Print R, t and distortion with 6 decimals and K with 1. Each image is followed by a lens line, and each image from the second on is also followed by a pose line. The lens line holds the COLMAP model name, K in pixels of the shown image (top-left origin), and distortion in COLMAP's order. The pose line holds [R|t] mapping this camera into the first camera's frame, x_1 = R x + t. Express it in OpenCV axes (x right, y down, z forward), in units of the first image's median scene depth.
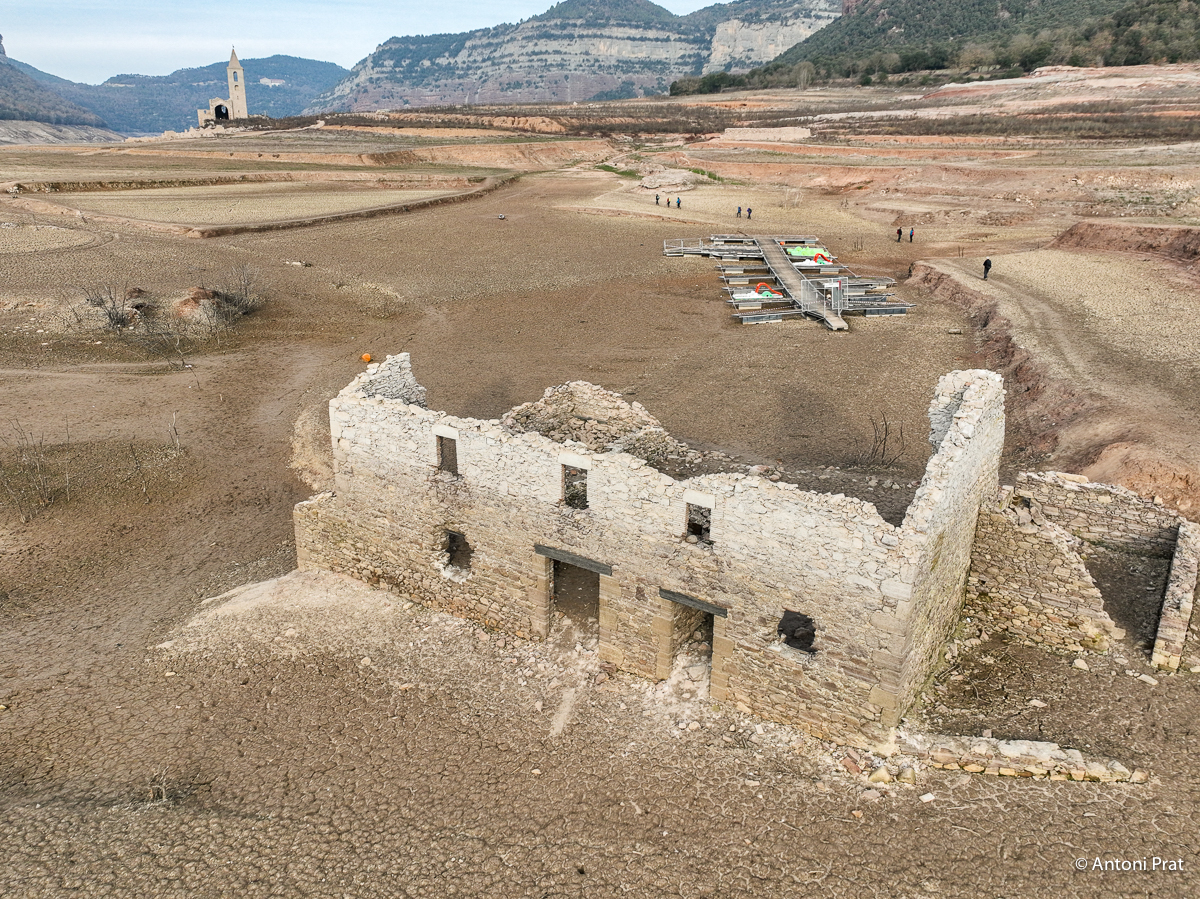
lens RADIAL K [[935.6, 0, 600.0], [0, 935.6, 449.5], [0, 0, 1]] dist [-0.005275, 0.024539]
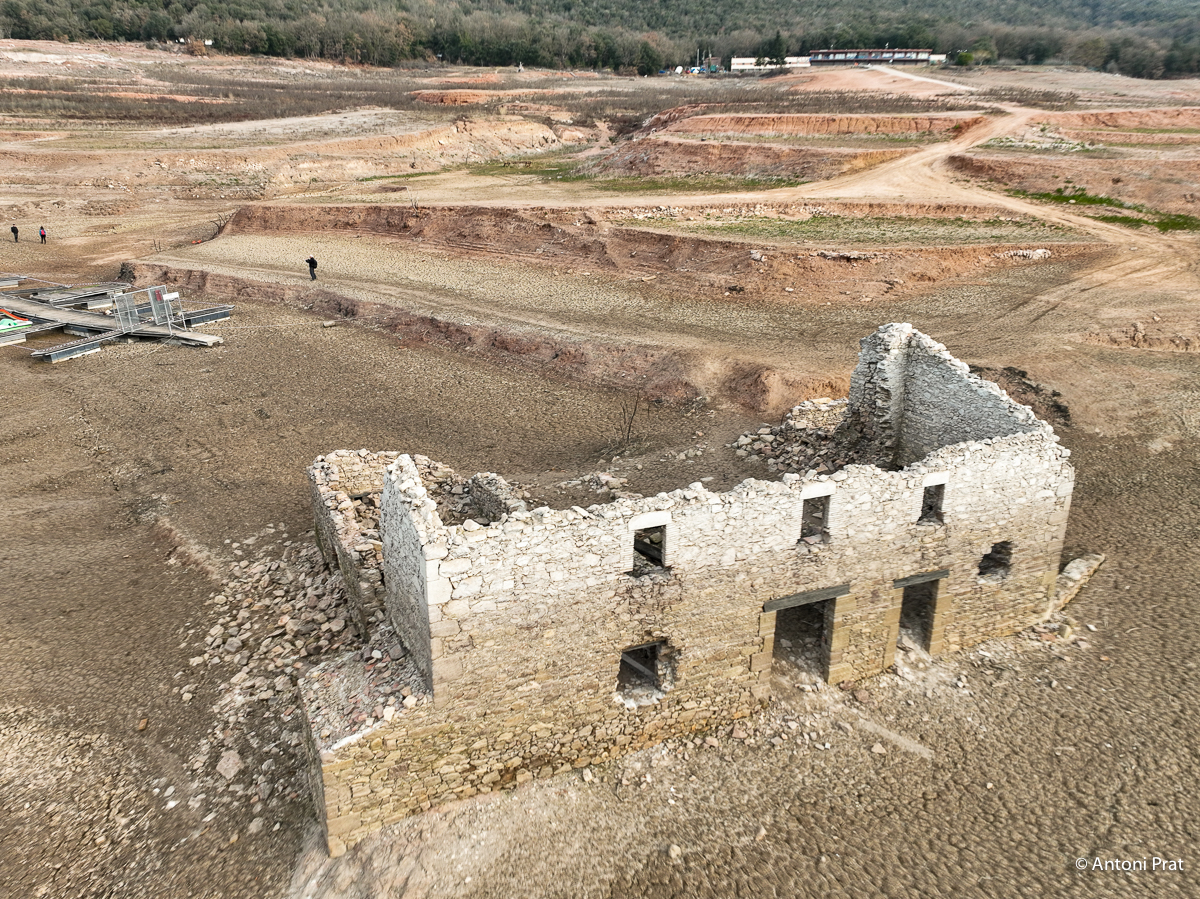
lens RADIAL K [[962.1, 0, 600.0], [0, 962.1, 449.5], [0, 0, 1]] dist [-0.004581, 0.020655]
pose [[0.502574, -0.268380, 0.821822, -0.119726], [0.257900, 0.953855, 0.153782, -0.030203], [-0.825171, 0.134661, 0.548598, 0.086793]]
